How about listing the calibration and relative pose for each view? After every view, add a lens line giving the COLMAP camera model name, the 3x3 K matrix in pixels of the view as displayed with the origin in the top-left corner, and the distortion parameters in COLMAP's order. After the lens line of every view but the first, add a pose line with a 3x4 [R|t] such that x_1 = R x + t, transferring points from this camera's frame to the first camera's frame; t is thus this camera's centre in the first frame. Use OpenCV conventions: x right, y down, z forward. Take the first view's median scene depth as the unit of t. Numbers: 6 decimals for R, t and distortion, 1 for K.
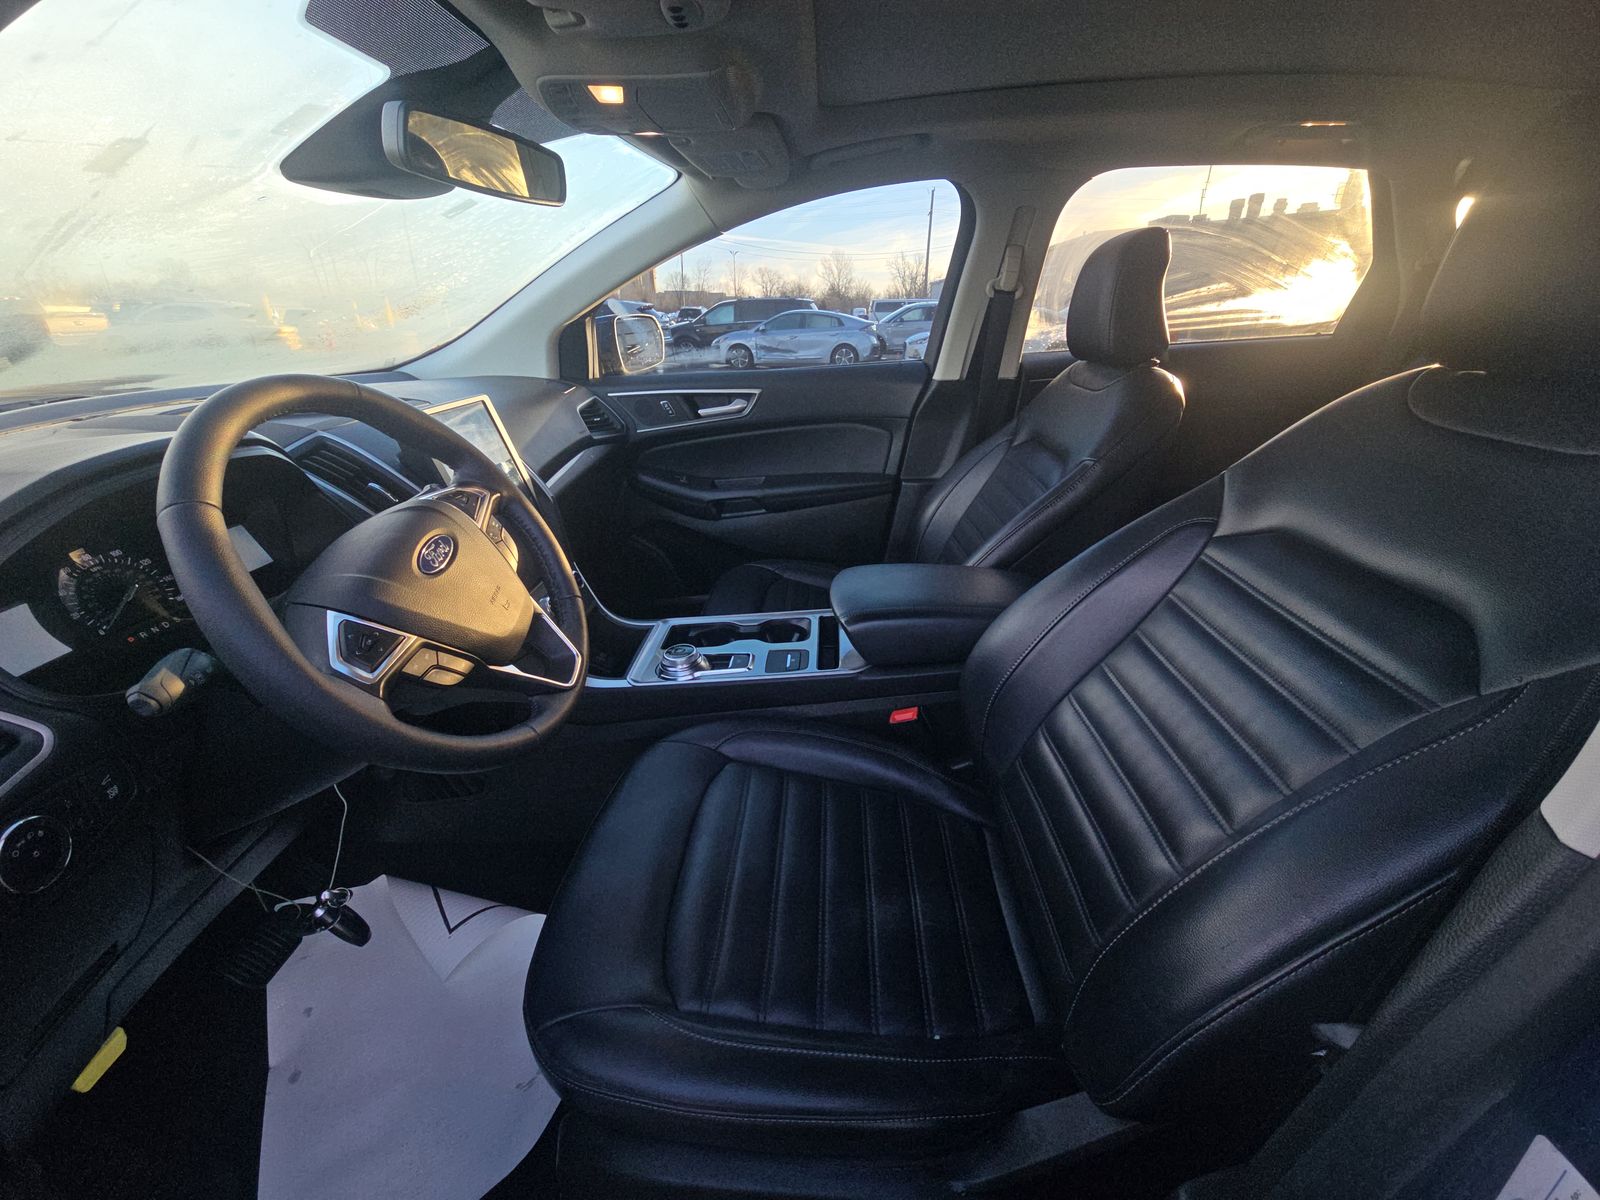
lens RADIAL K [[646.1, 0, 806.1], [0, 646.1, 601.5], [0, 0, 1]] dist [0.001855, 0.000585]
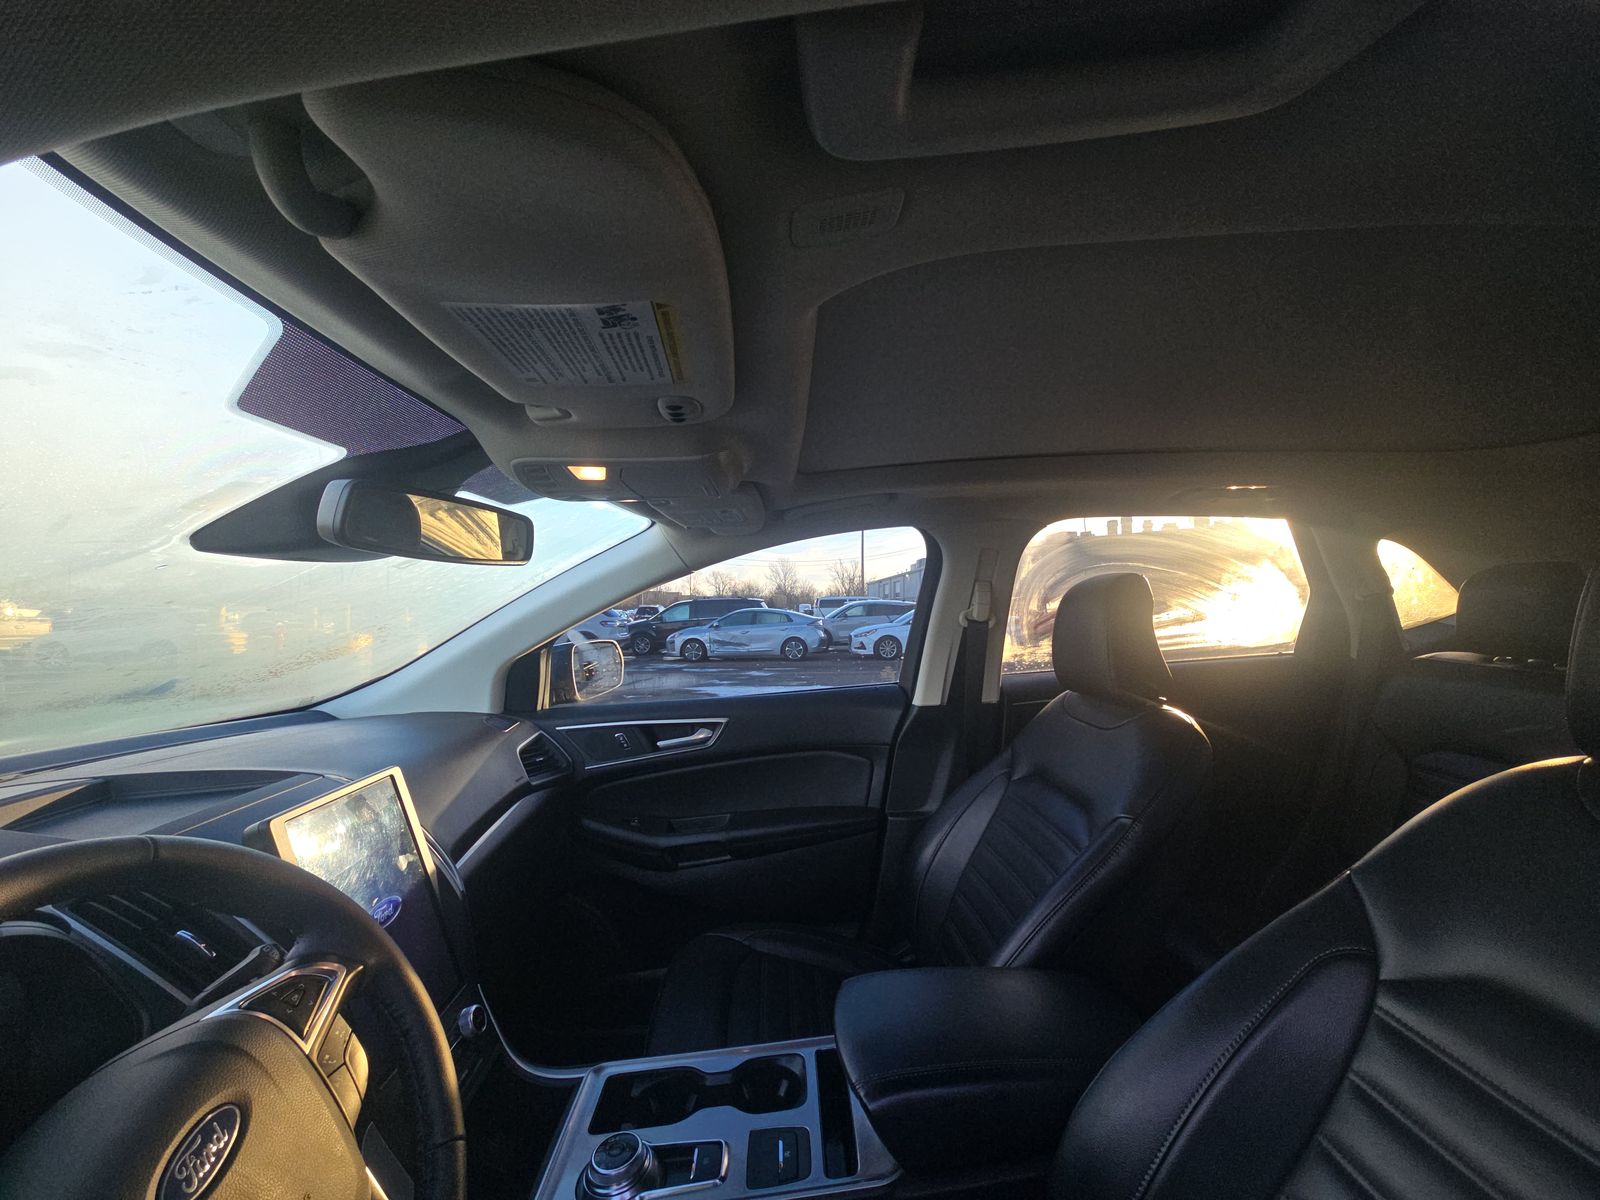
lens RADIAL K [[646.1, 0, 806.1], [0, 646.1, 601.5], [0, 0, 1]] dist [0.001855, 0.000585]
pose [[0.996862, -0.009001, 0.078640, -0.033972], [0.040901, 0.909173, -0.414405, -0.105899], [-0.067767, 0.416322, 0.906688, 0.104023]]
